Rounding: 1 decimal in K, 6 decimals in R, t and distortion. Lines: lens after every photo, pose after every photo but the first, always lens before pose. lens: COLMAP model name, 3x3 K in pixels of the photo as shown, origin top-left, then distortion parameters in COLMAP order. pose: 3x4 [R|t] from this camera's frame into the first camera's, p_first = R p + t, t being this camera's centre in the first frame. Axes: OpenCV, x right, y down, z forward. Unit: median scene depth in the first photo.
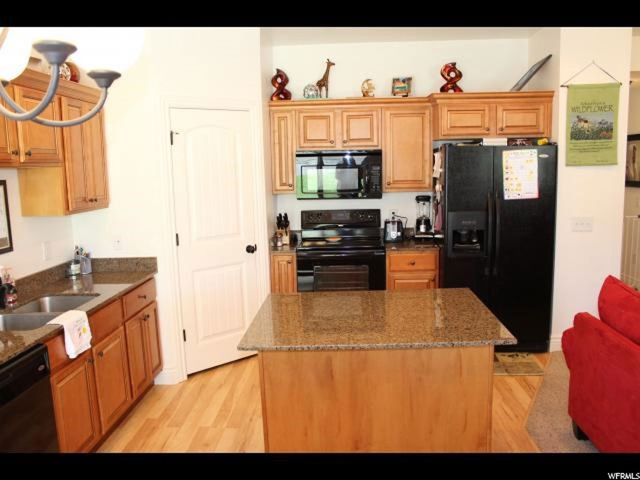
lens RADIAL K [[526.1, 0, 315.5], [0, 526.1, 244.5], [0, 0, 1]] dist [-0.109708, 0.067738]
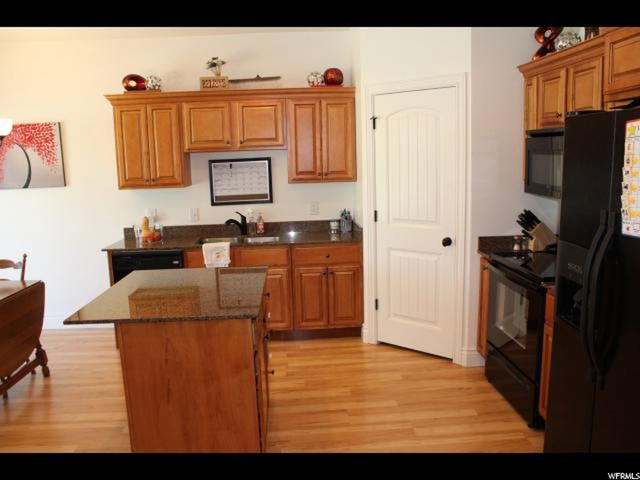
lens RADIAL K [[526.1, 0, 315.6], [0, 526.1, 238.4], [0, 0, 1]] dist [-0.109708, 0.067738]
pose [[0.111180, 0.180322, -0.977304, 0.734791], [-0.121875, 0.978452, 0.166669, -0.120269], [0.986299, 0.100578, 0.130761, 0.672813]]
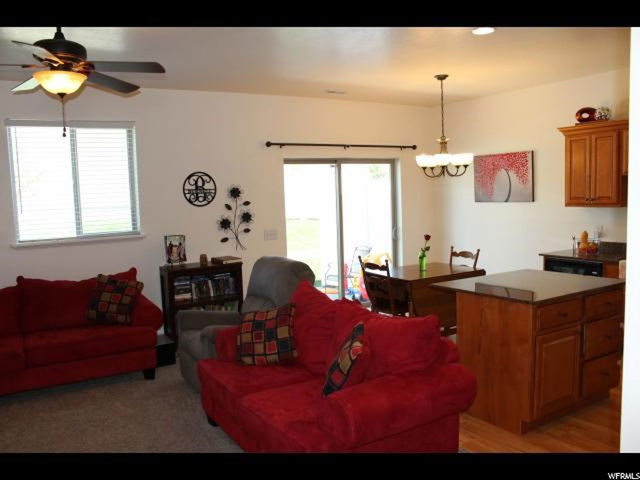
lens RADIAL K [[526.1, 0, 320.2], [0, 526.1, 241.1], [0, 0, 1]] dist [-0.109708, 0.067738]
pose [[-0.808812, 0.115855, -0.576542, 0.926015], [-0.025623, 0.972528, 0.231373, -0.227743], [0.587509, 0.201910, -0.783623, 1.309329]]
